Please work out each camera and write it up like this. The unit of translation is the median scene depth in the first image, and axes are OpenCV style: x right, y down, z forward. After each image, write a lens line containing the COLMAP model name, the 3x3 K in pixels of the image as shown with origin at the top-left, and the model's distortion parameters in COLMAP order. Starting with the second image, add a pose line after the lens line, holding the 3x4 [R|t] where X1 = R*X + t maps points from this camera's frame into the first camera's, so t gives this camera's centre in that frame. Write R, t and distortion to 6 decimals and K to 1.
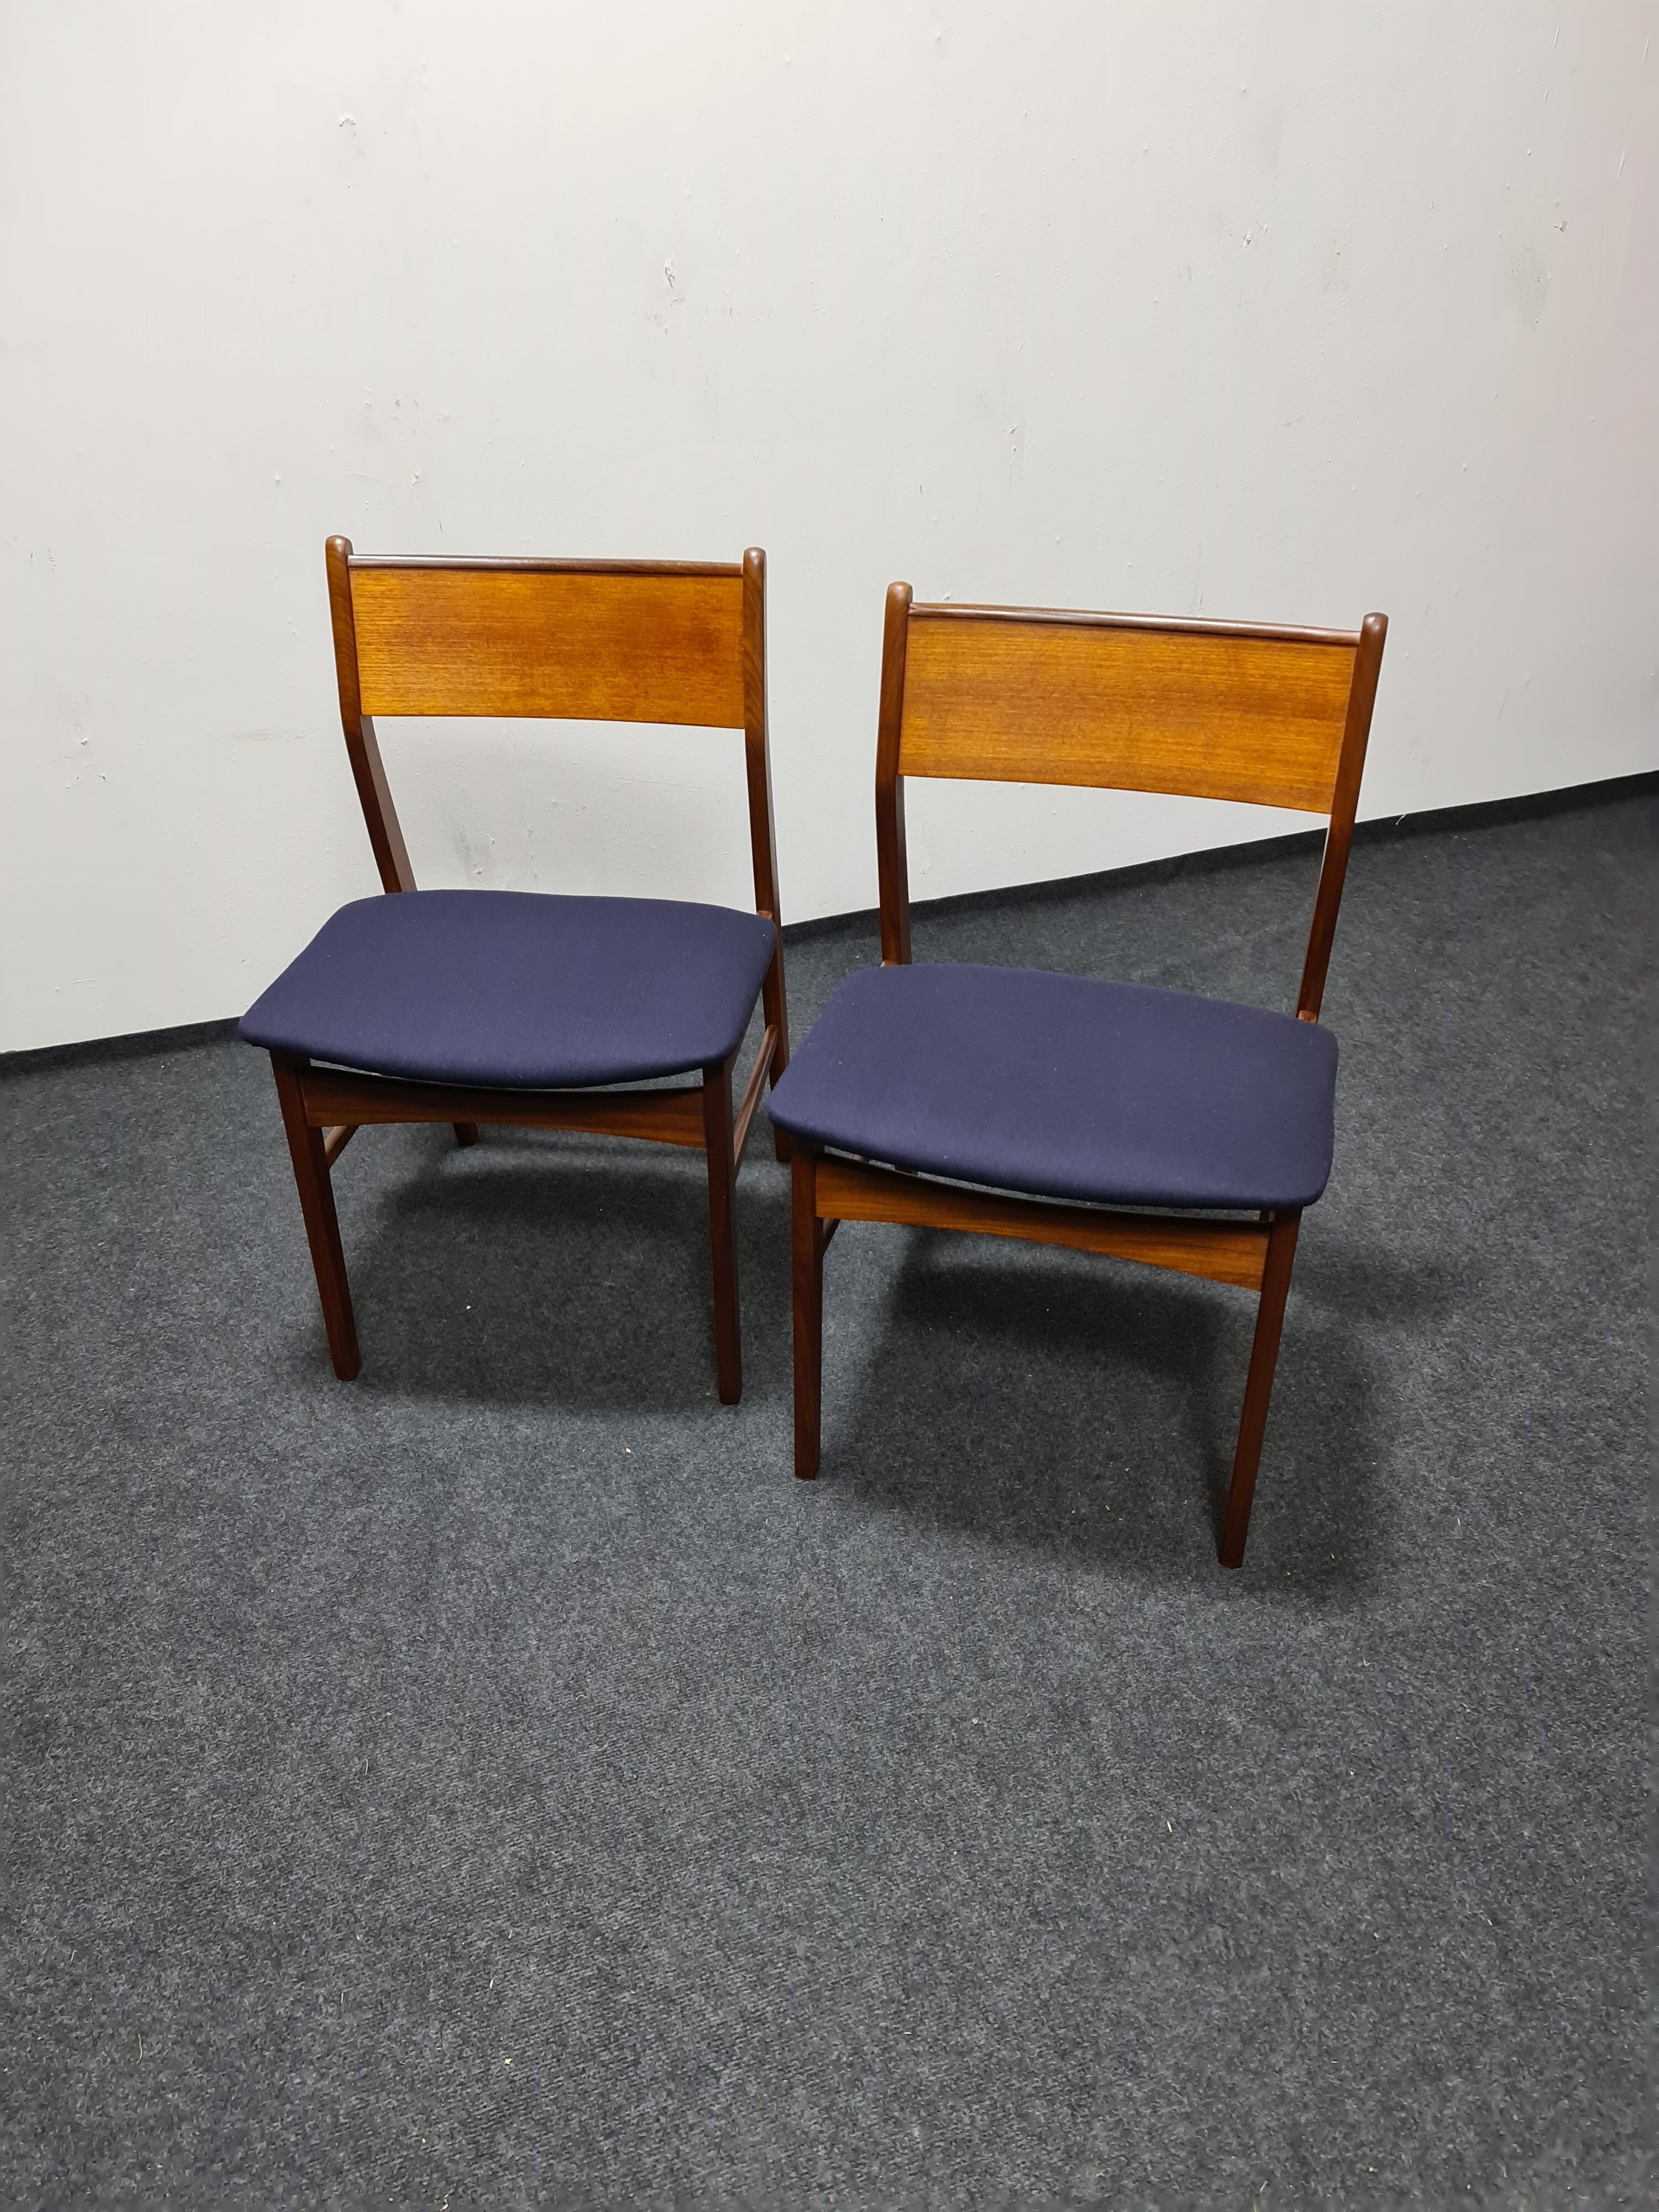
lens RADIAL K [[1593.9, 0, 839.5], [0, 1593.9, 1106.2], [0, 0, 1]] dist [0.087535, -0.068208]
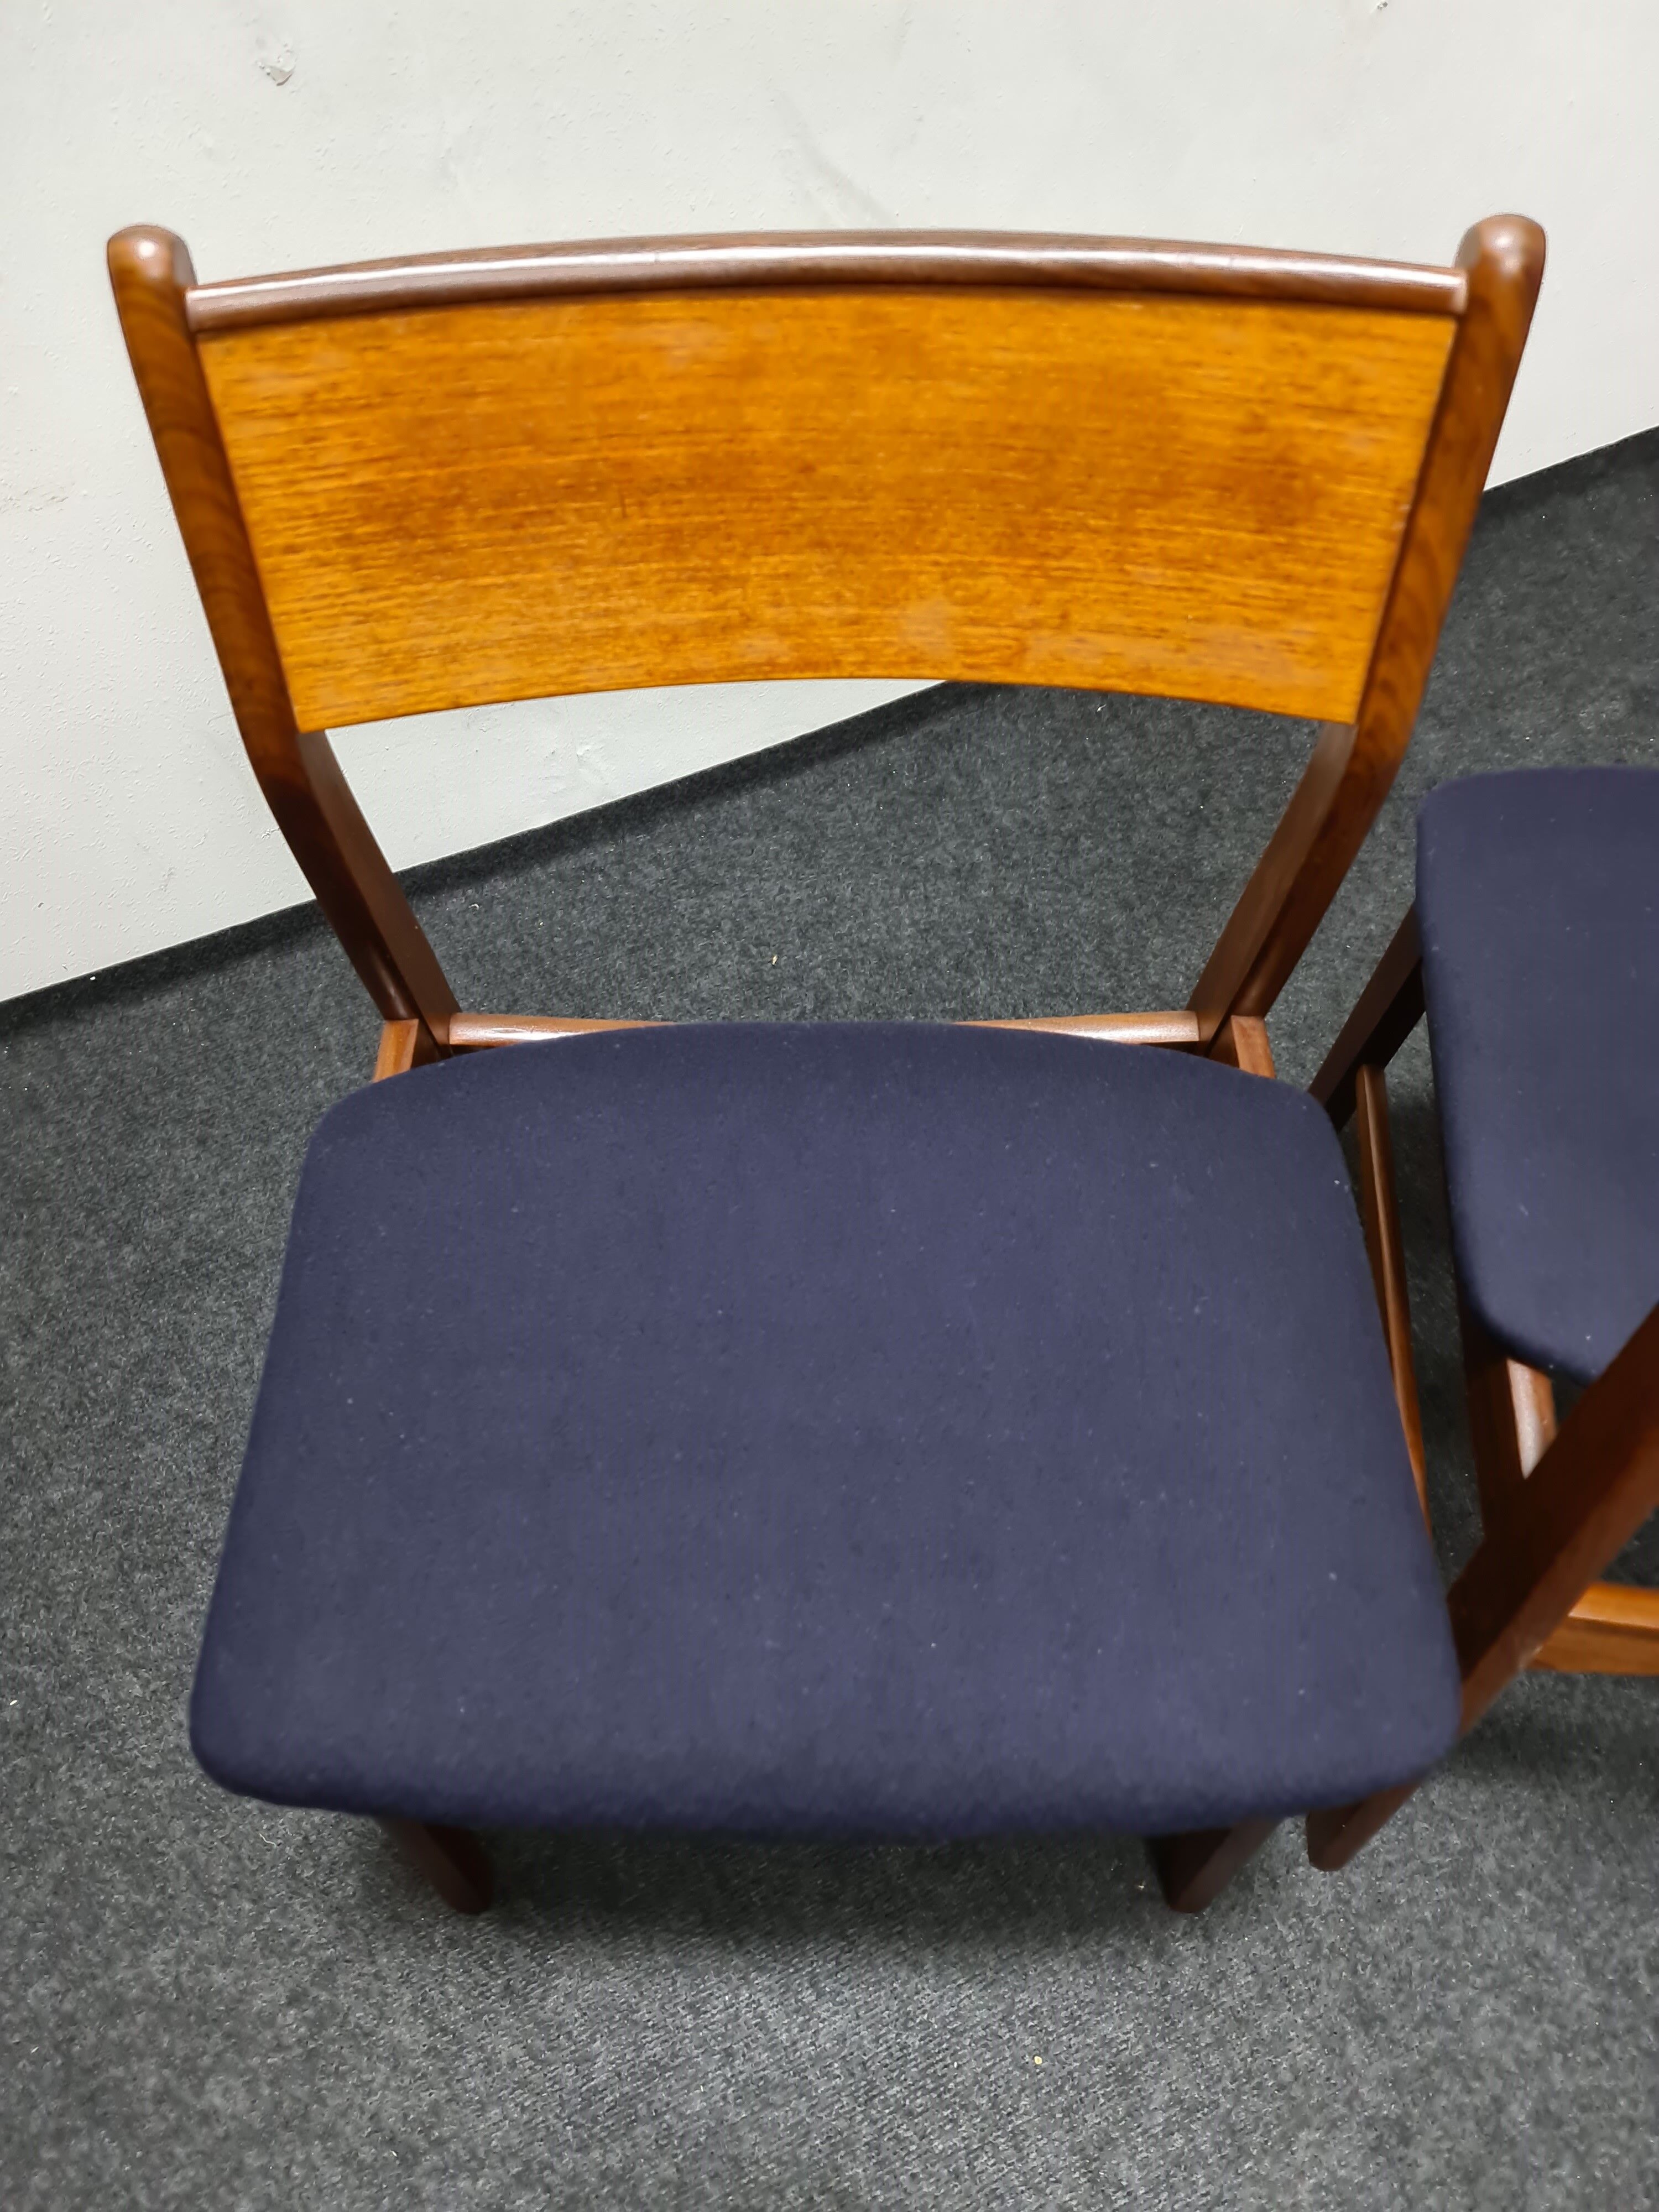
lens RADIAL K [[1593.9, 0, 794.4], [0, 1593.9, 1067.4], [0, 0, 1]] dist [0.087535, -0.068208]
pose [[0.994066, -0.092232, 0.057669, -0.210429], [0.062327, 0.917448, 0.392944, -0.308035], [-0.089150, -0.387018, 0.917752, 0.617270]]
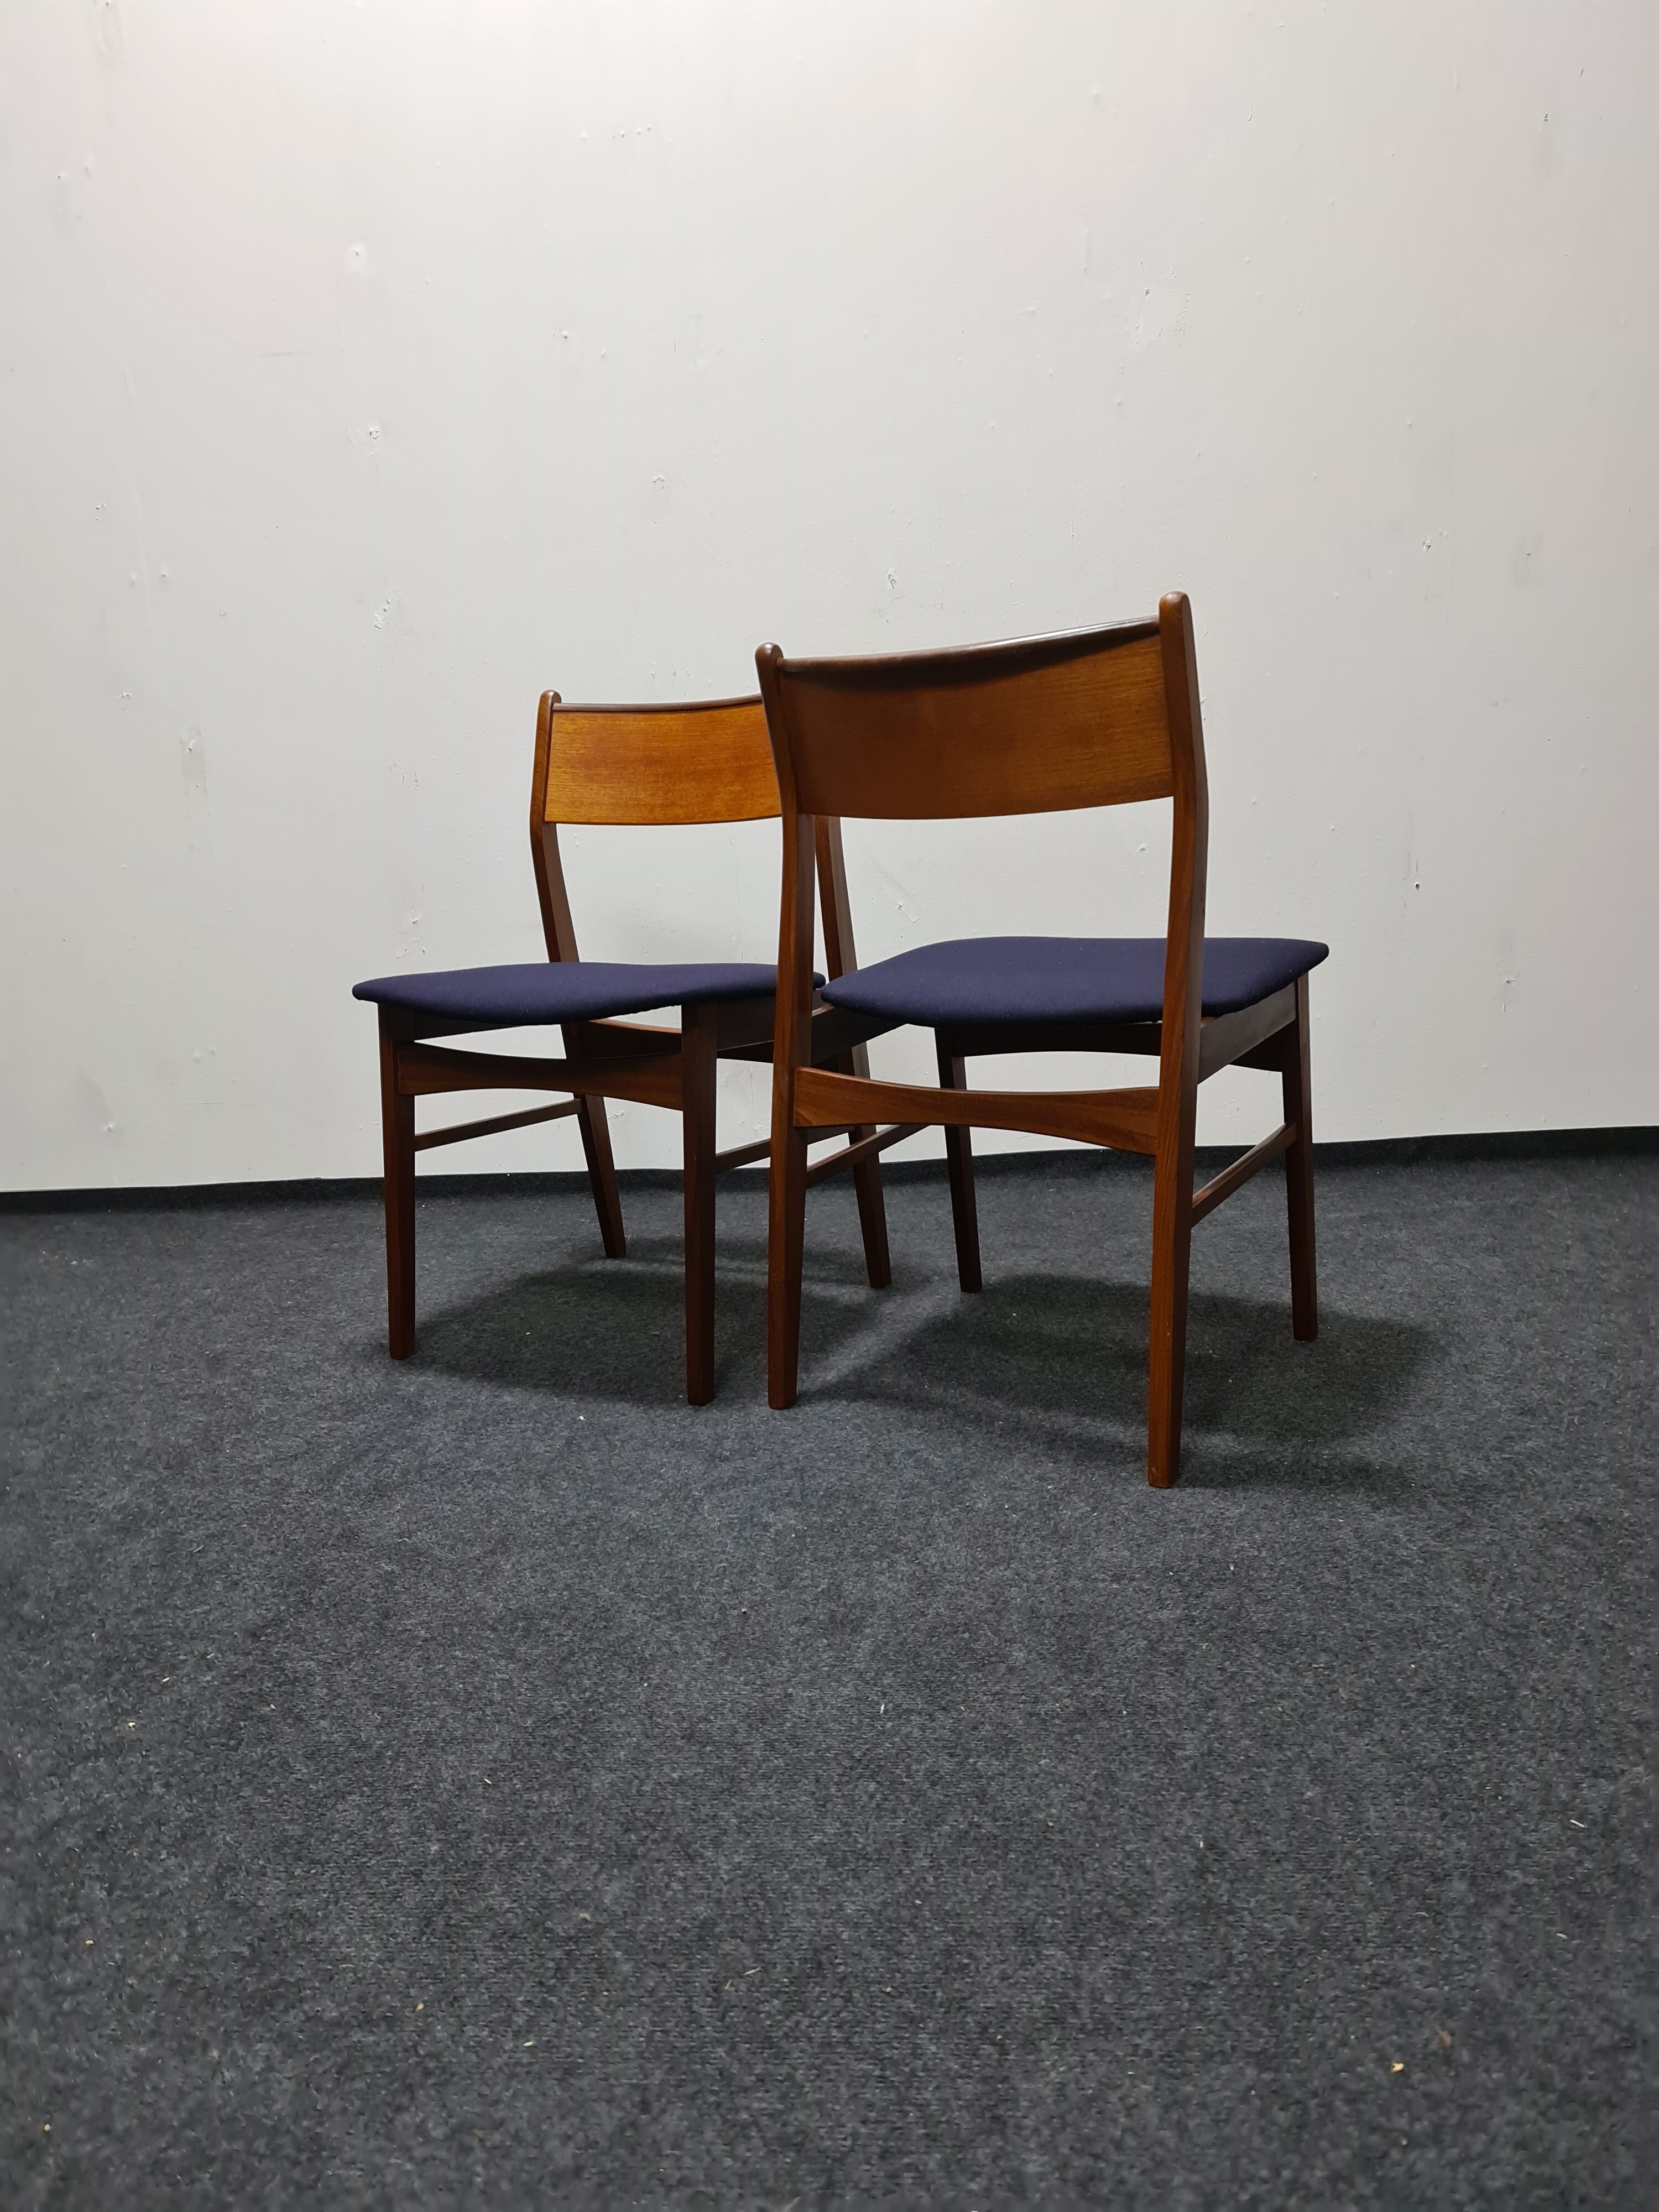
lens RADIAL K [[1593.9, 0, 823.9], [0, 1593.9, 1091.0], [0, 0, 1]] dist [0.087535, -0.068208]
pose [[0.924255, 0.034134, -0.380247, 0.381937], [-0.185894, 0.910187, -0.370139, 0.366135], [0.333461, 0.412789, 0.847590, 0.103043]]
